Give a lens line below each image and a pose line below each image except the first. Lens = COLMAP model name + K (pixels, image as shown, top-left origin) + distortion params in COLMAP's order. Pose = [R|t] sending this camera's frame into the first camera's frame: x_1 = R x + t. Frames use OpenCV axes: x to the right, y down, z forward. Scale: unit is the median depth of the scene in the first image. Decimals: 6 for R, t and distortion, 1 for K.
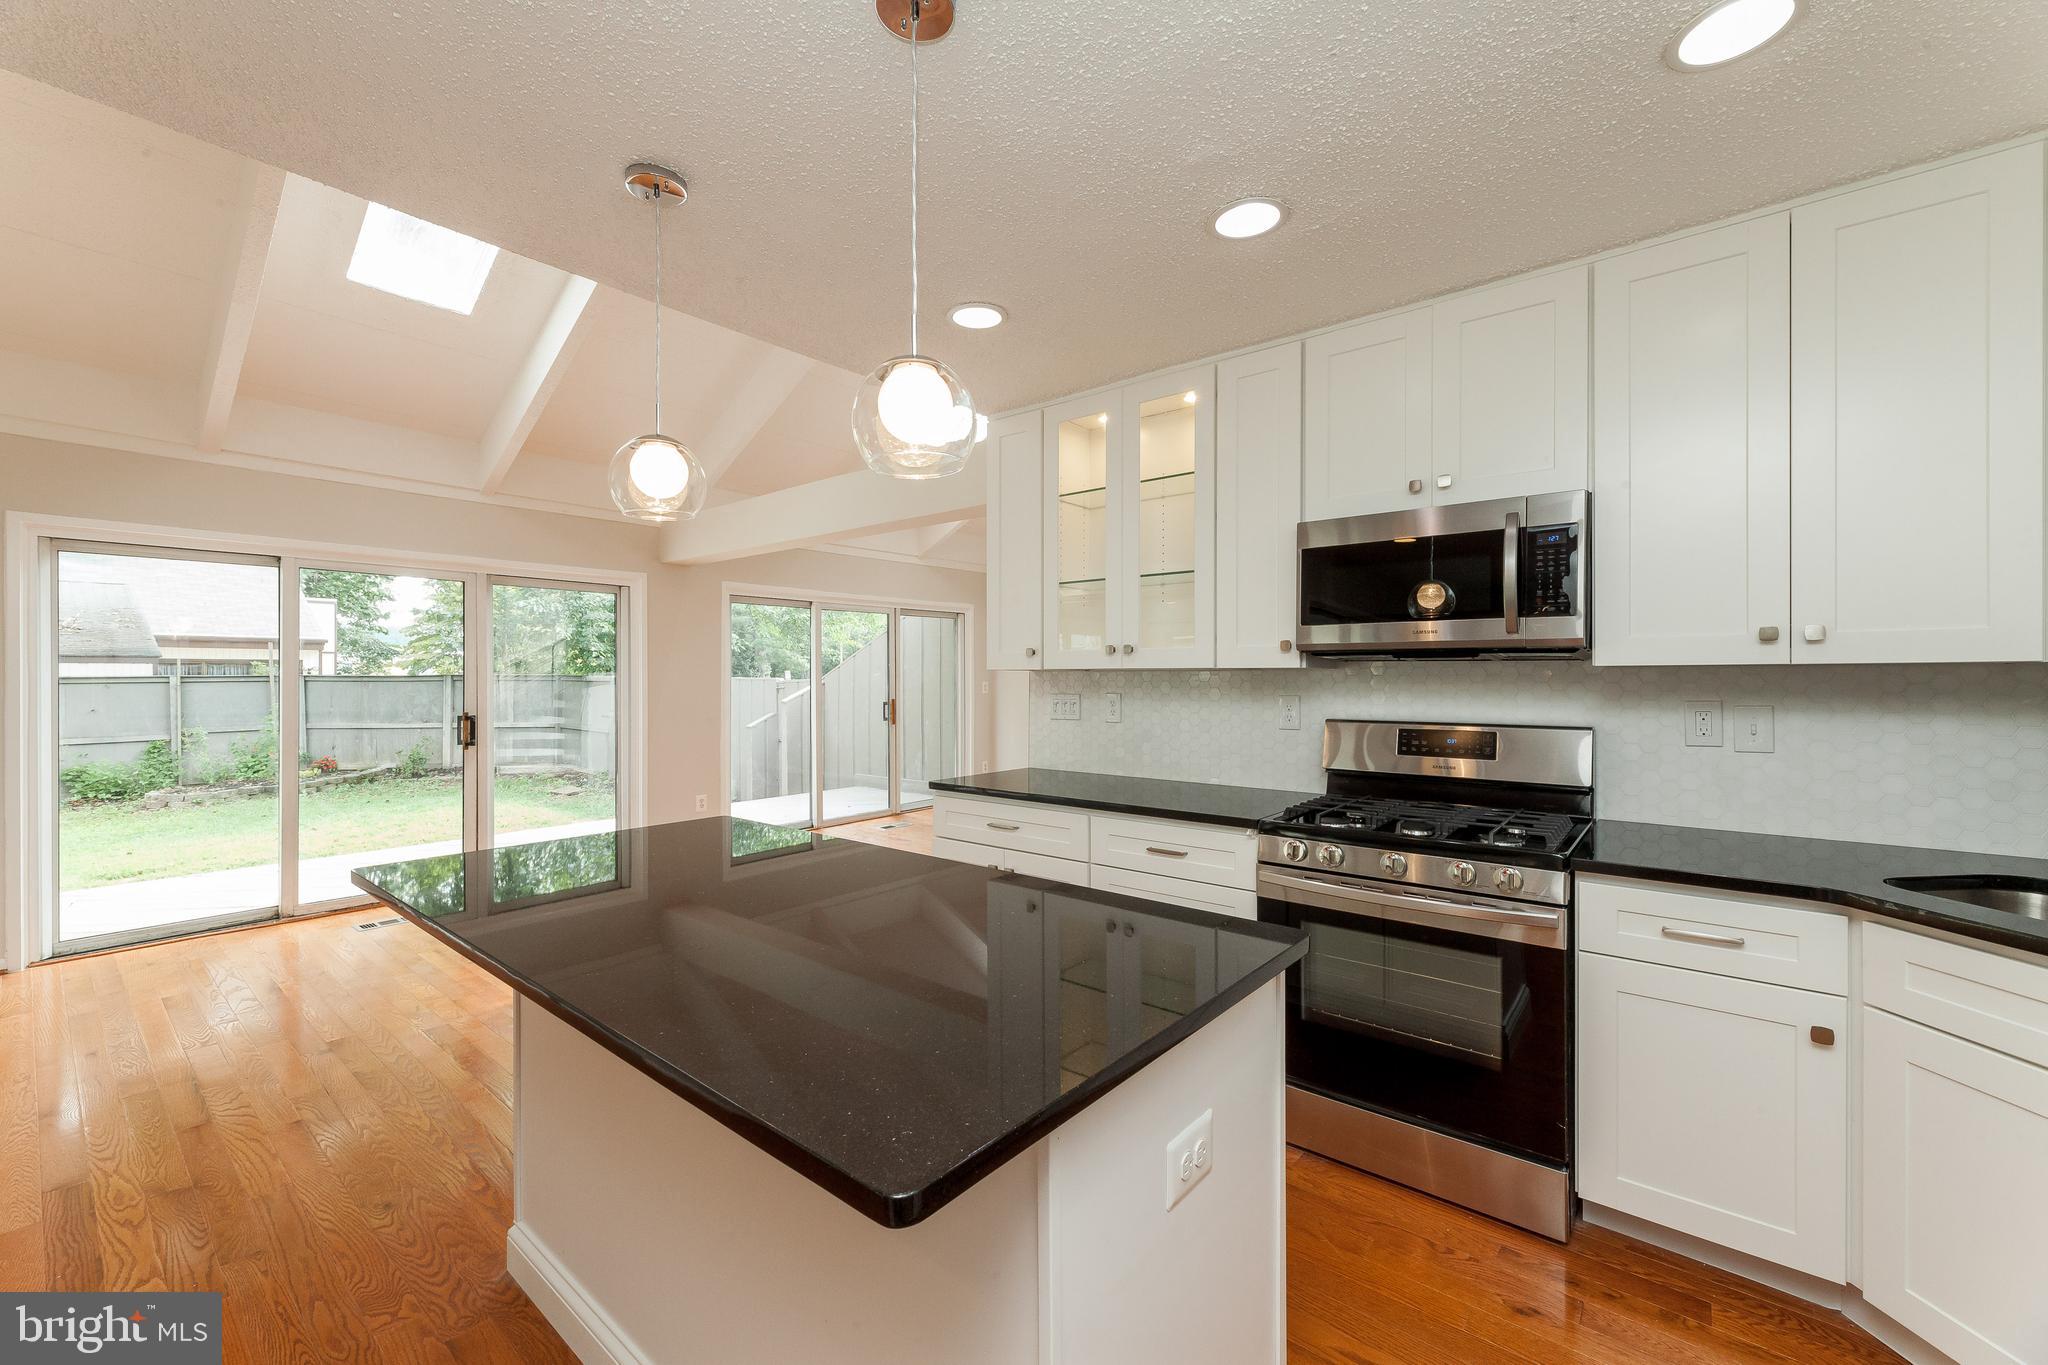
lens RADIAL K [[827.2, 0, 1030.7], [0, 827.2, 679.3], [0, 0, 1]] dist [0.003905, -0.000281]
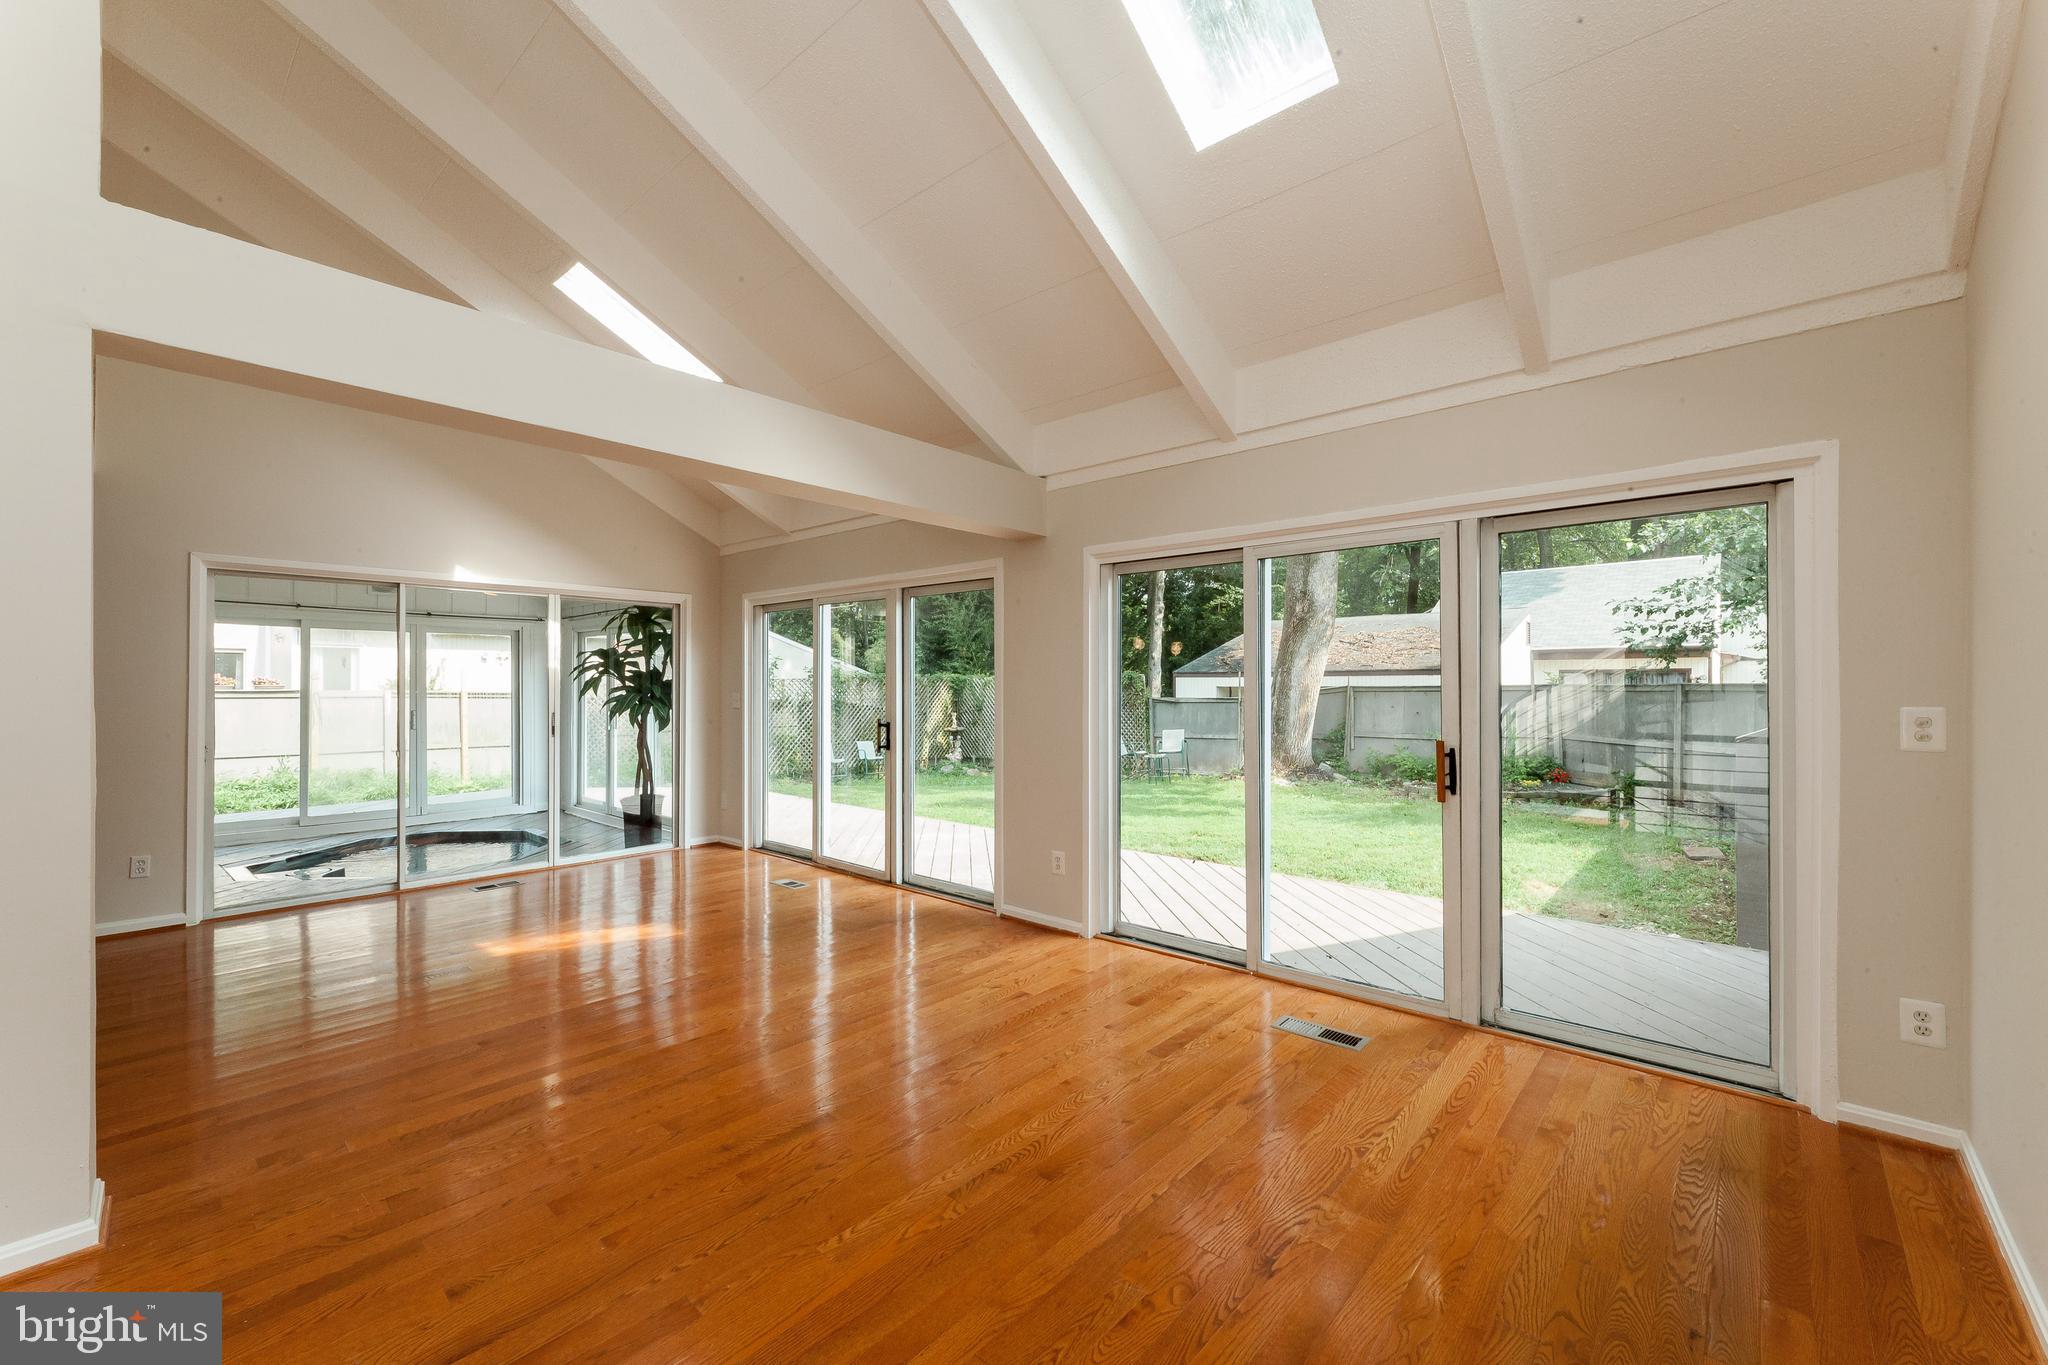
lens RADIAL K [[827.2, 0, 1026.6], [0, 827.2, 683.6], [0, 0, 1]] dist [0.003905, -0.000281]
pose [[-0.037333, -0.003251, -0.999298, 0.146691], [-0.002509, 0.999992, -0.003159, -0.001397], [0.999300, 0.002390, -0.037341, 0.453783]]
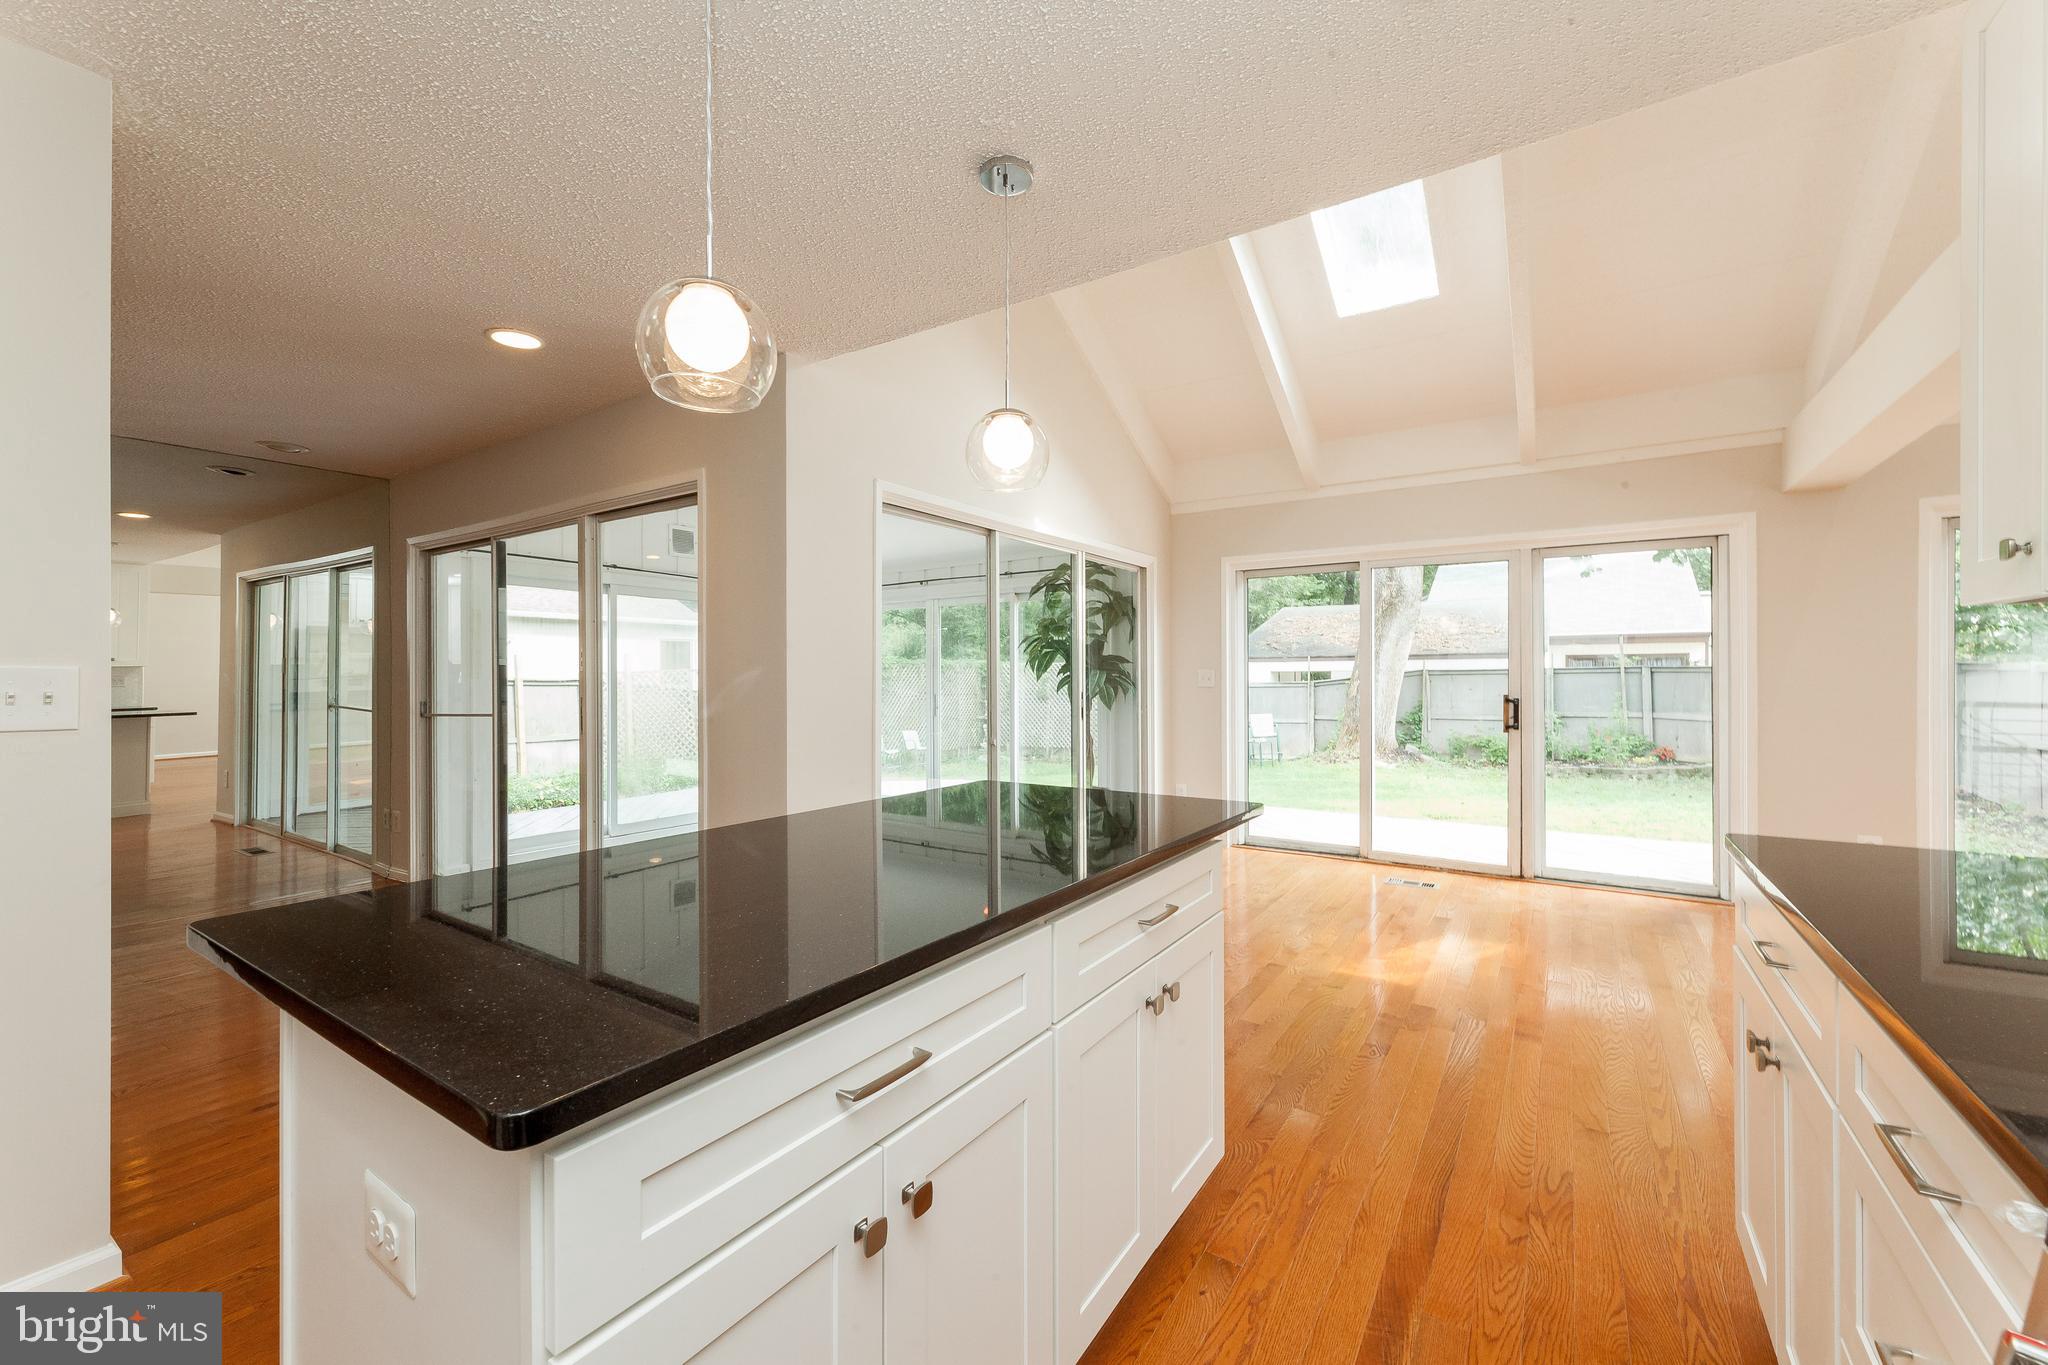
lens RADIAL K [[827.2, 0, 1026.5], [0, 827.2, 681.4], [0, 0, 1]] dist [0.003905, -0.000281]
pose [[0.108291, 0.006880, -0.994095, 0.082263], [0.001441, 0.999974, 0.007077, 0.006068], [0.994118, -0.002199, 0.108278, 0.122682]]
